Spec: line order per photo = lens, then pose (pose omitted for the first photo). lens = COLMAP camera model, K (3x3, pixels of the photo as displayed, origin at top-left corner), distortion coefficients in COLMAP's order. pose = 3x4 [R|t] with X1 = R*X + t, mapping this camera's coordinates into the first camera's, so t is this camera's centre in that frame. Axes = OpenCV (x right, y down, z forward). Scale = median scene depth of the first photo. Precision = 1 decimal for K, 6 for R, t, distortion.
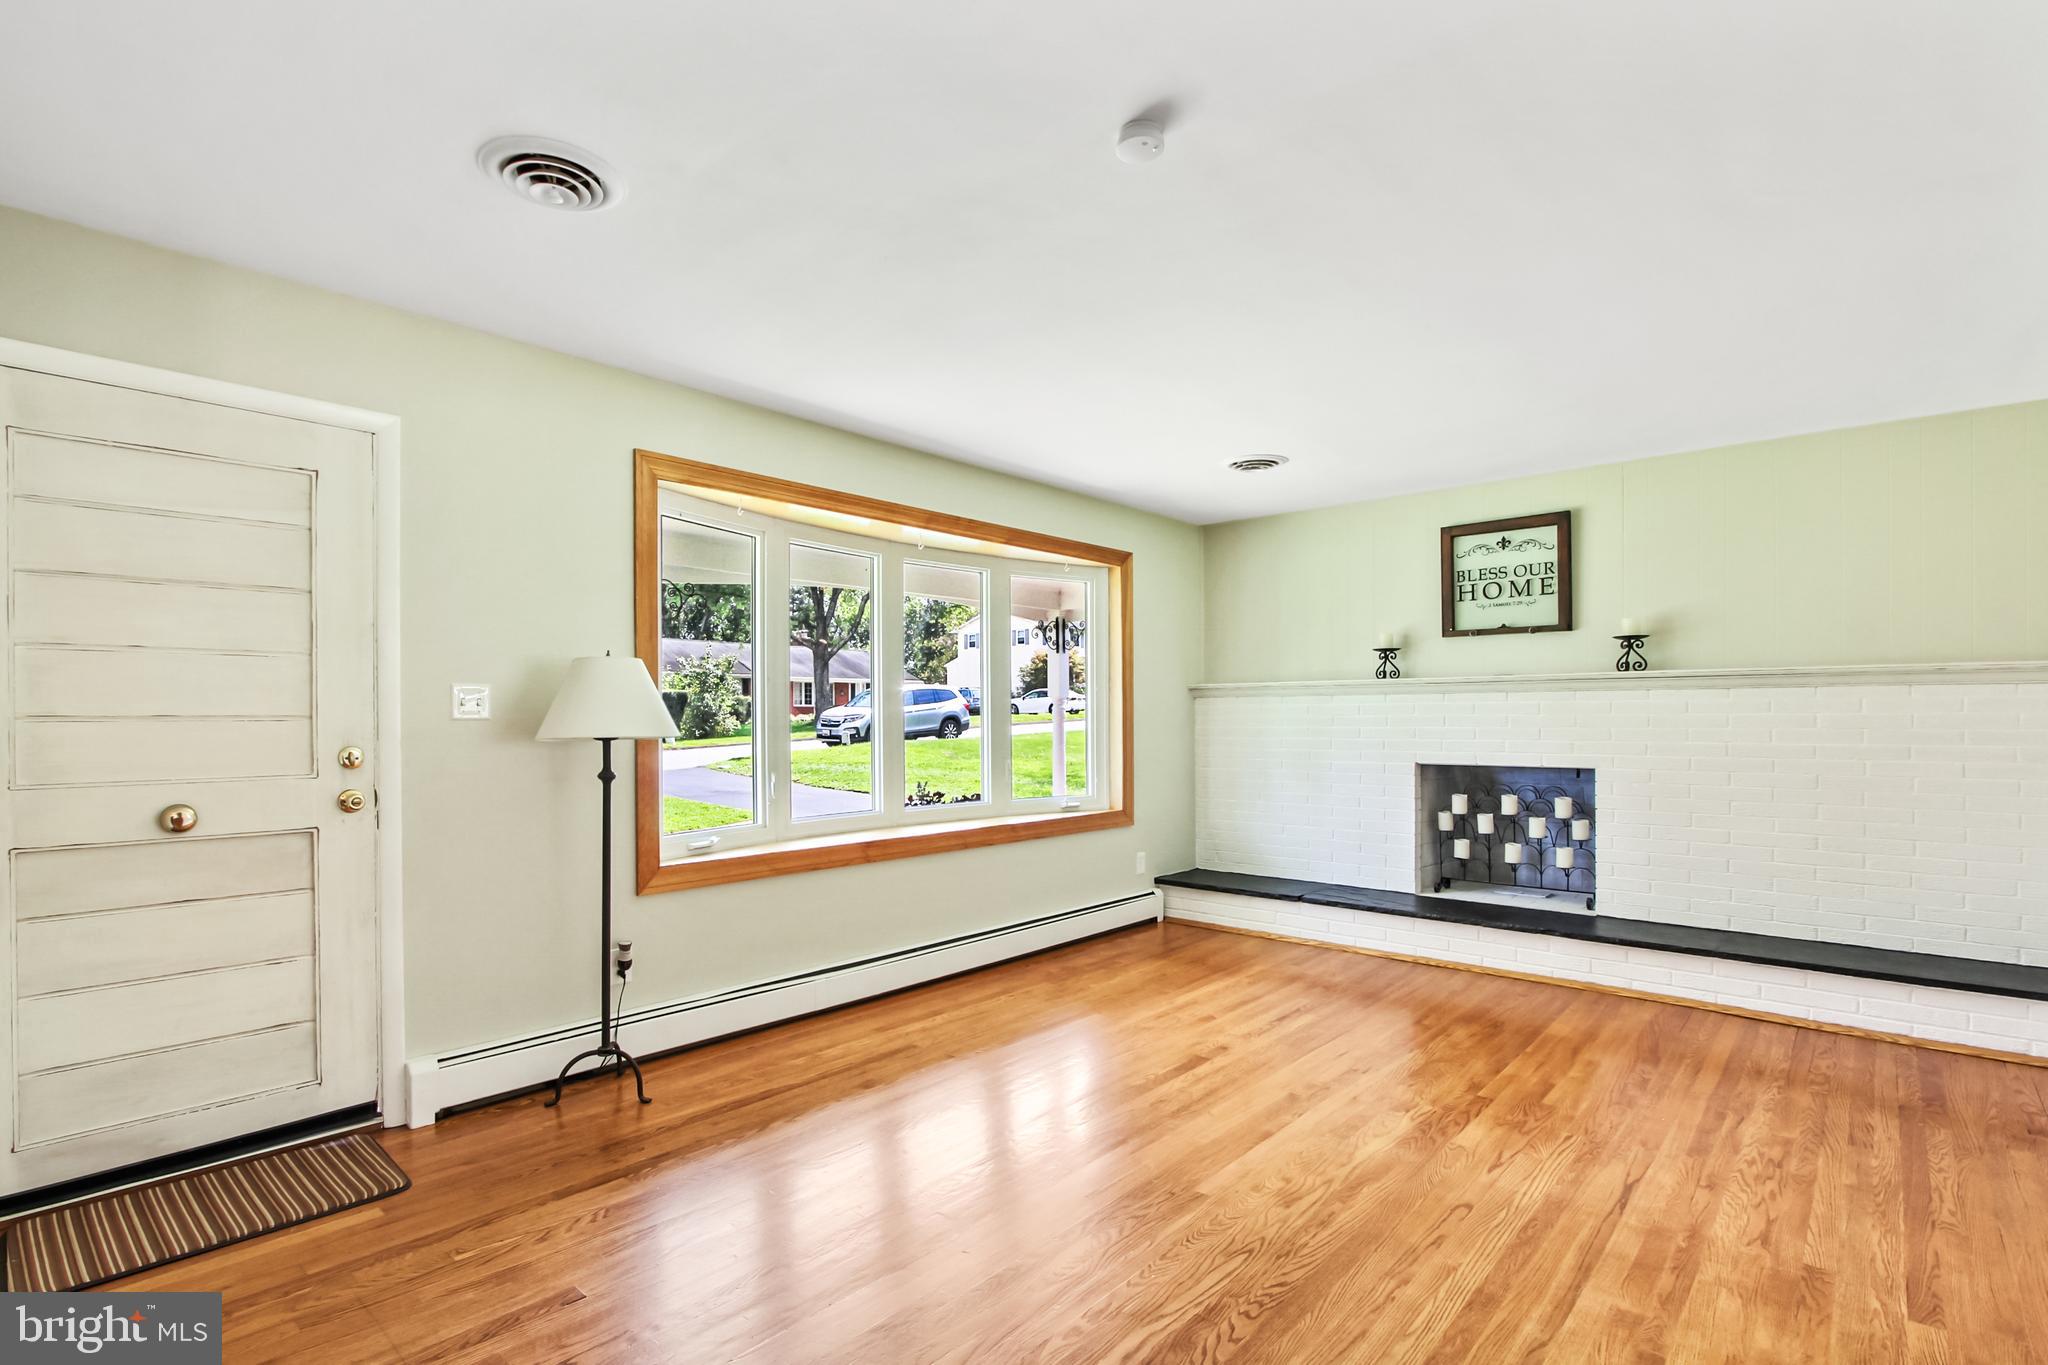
lens RADIAL K [[964.3, 0, 1001.7], [0, 964.3, 719.5], [0, 0, 1]] dist [-0.020492, -0.000802]
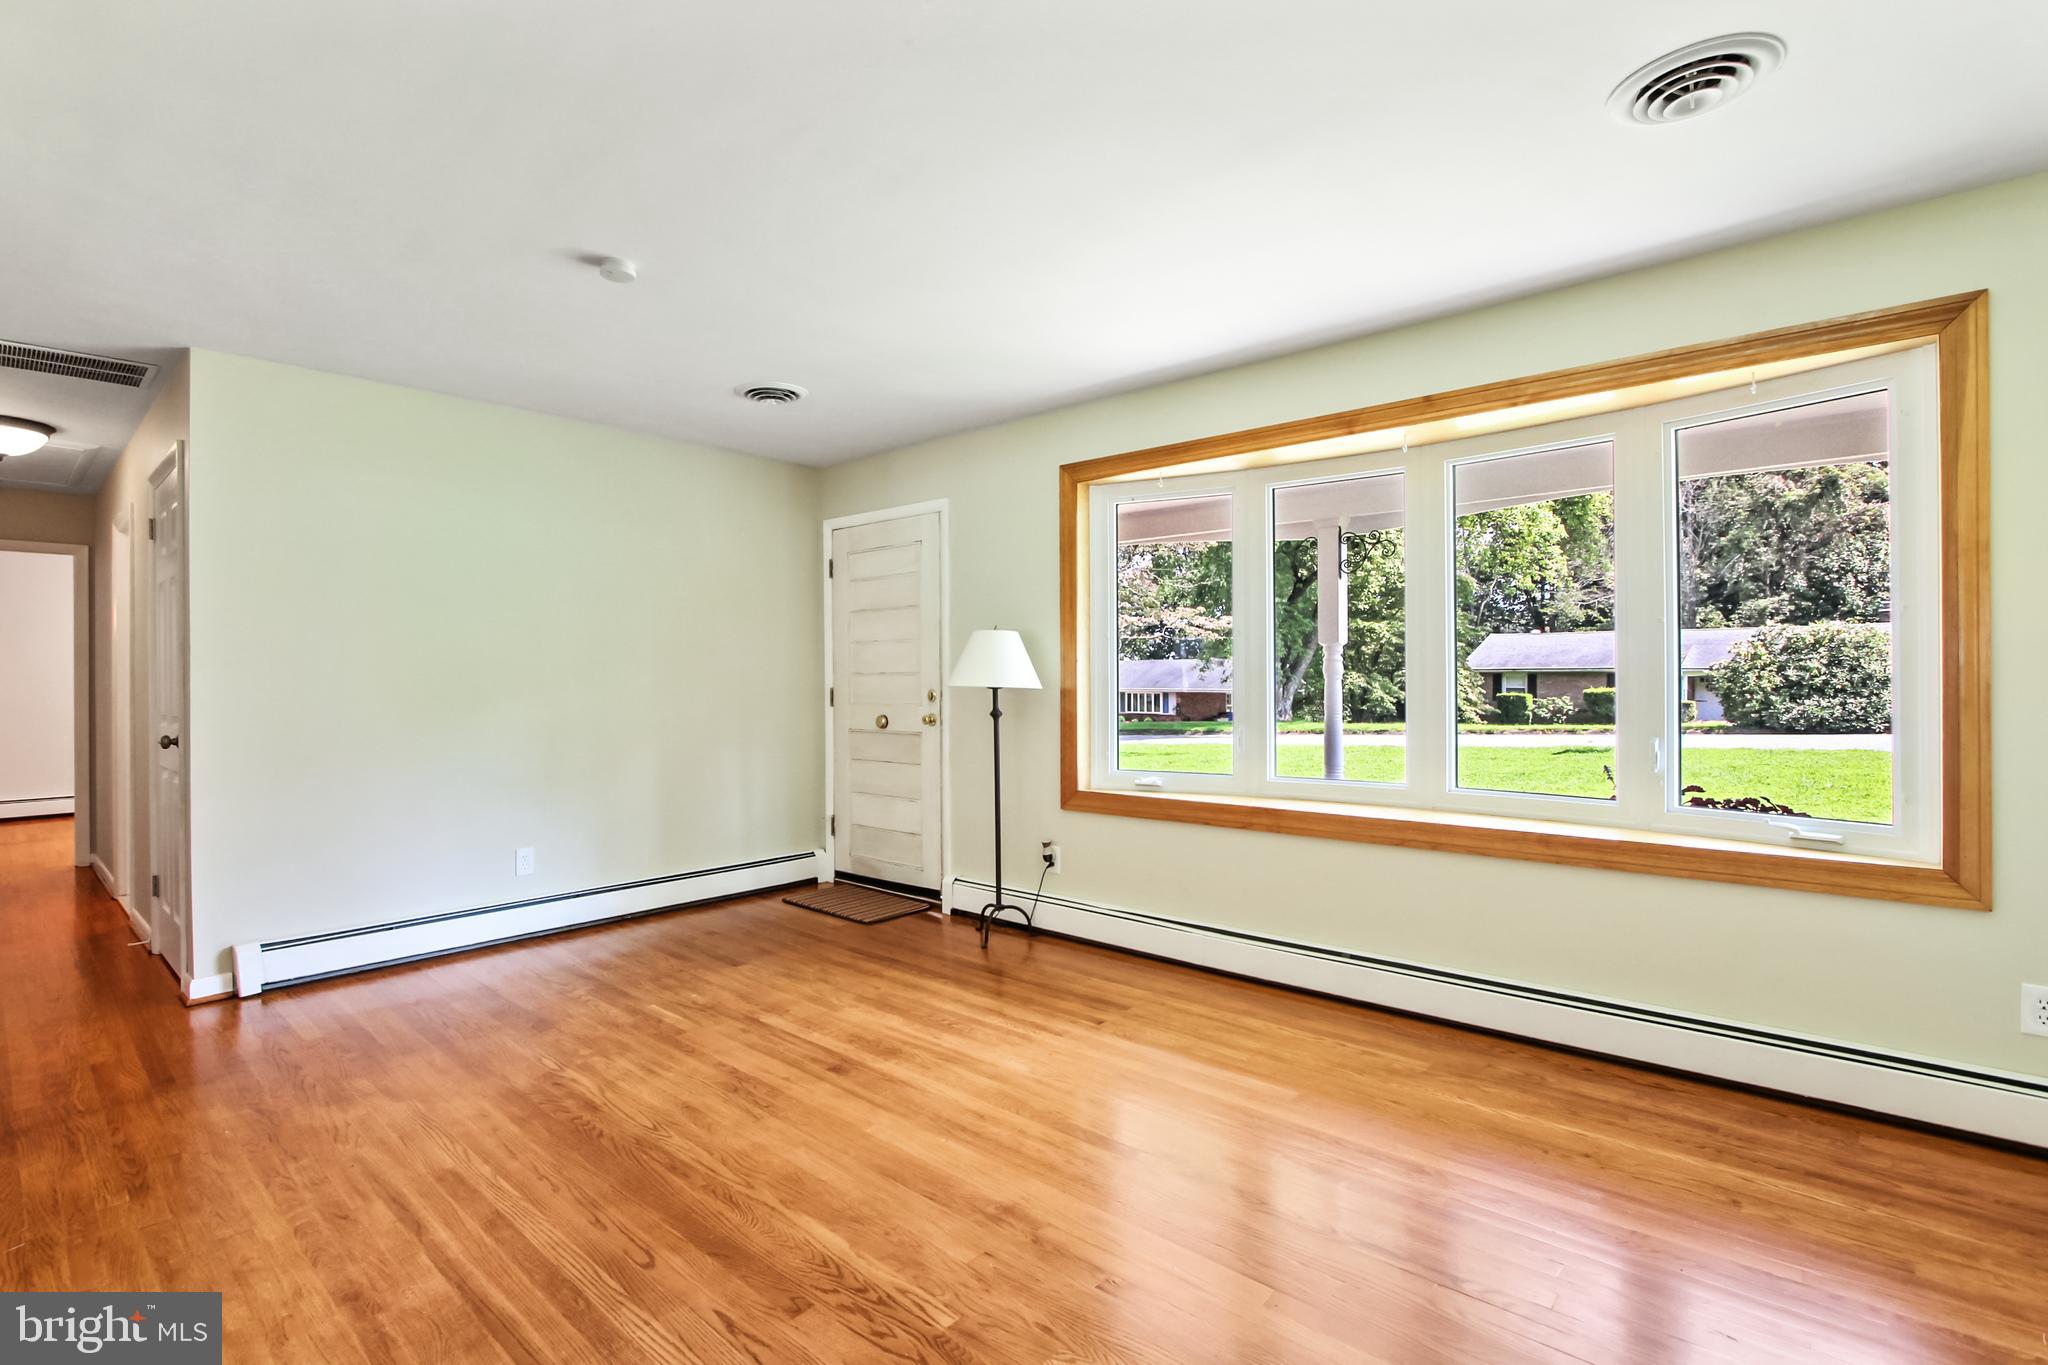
lens RADIAL K [[964.3, 0, 1020.9], [0, 964.3, 678.6], [0, 0, 1]] dist [-0.020492, -0.000802]
pose [[0.017877, 0.004245, -0.999831, 0.675561], [0.004084, 0.999982, 0.004319, 0.000255], [0.999832, -0.004160, 0.017859, 0.672427]]
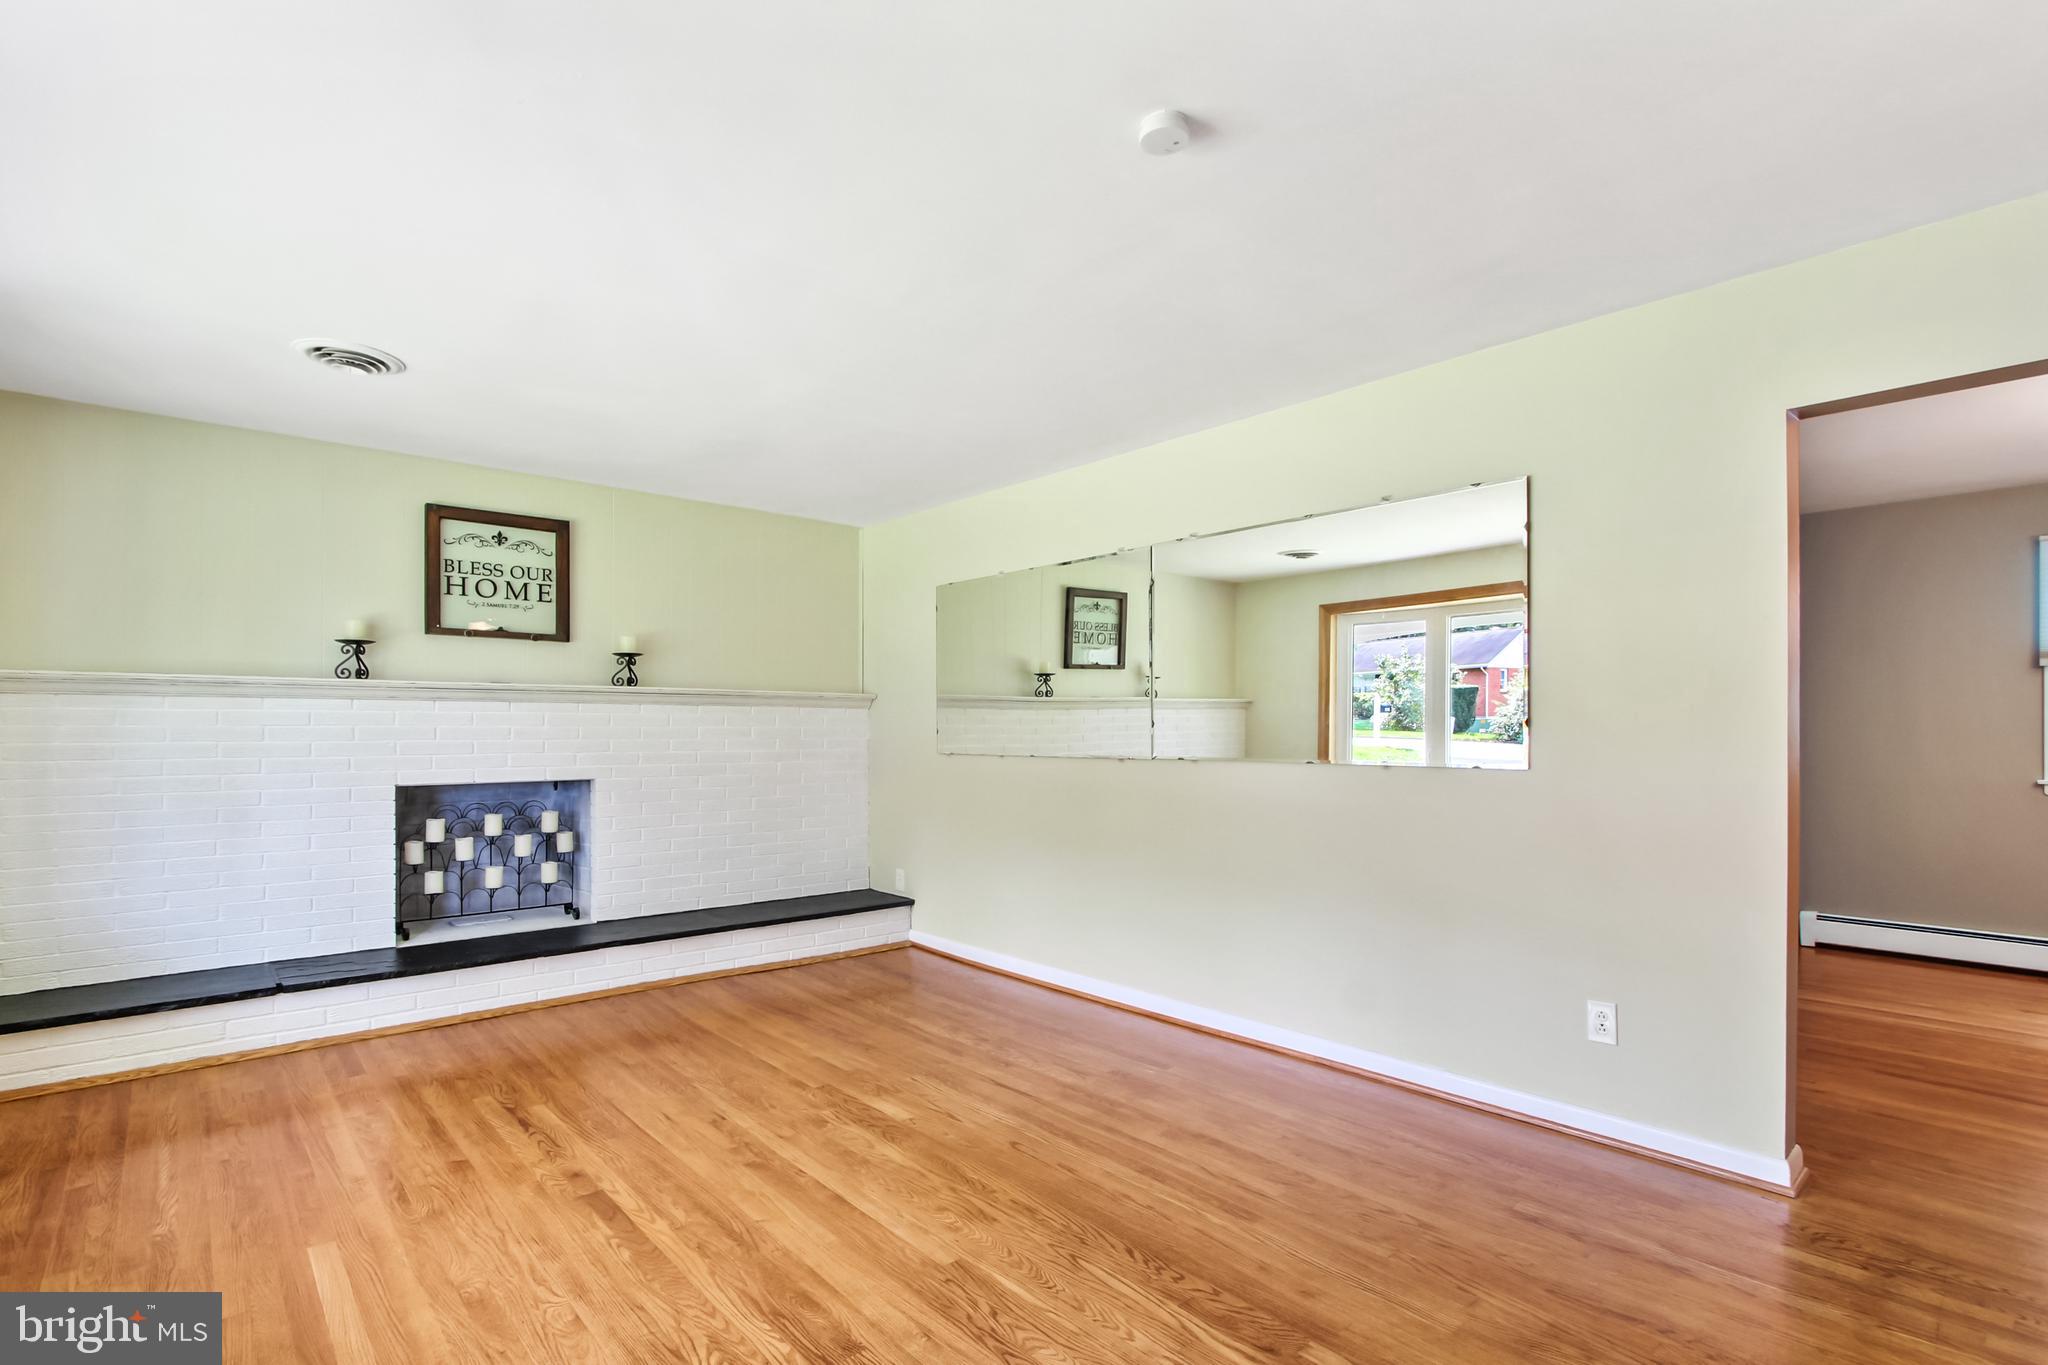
lens RADIAL K [[964.3, 0, 1004.5], [0, 964.3, 732.1], [0, 0, 1]] dist [-0.020492, -0.000802]
pose [[0.103485, -0.001447, 0.994630, -0.358443], [-0.001077, 0.999998, 0.001567, -0.001376], [-0.994630, -0.001233, 0.103483, 0.455677]]
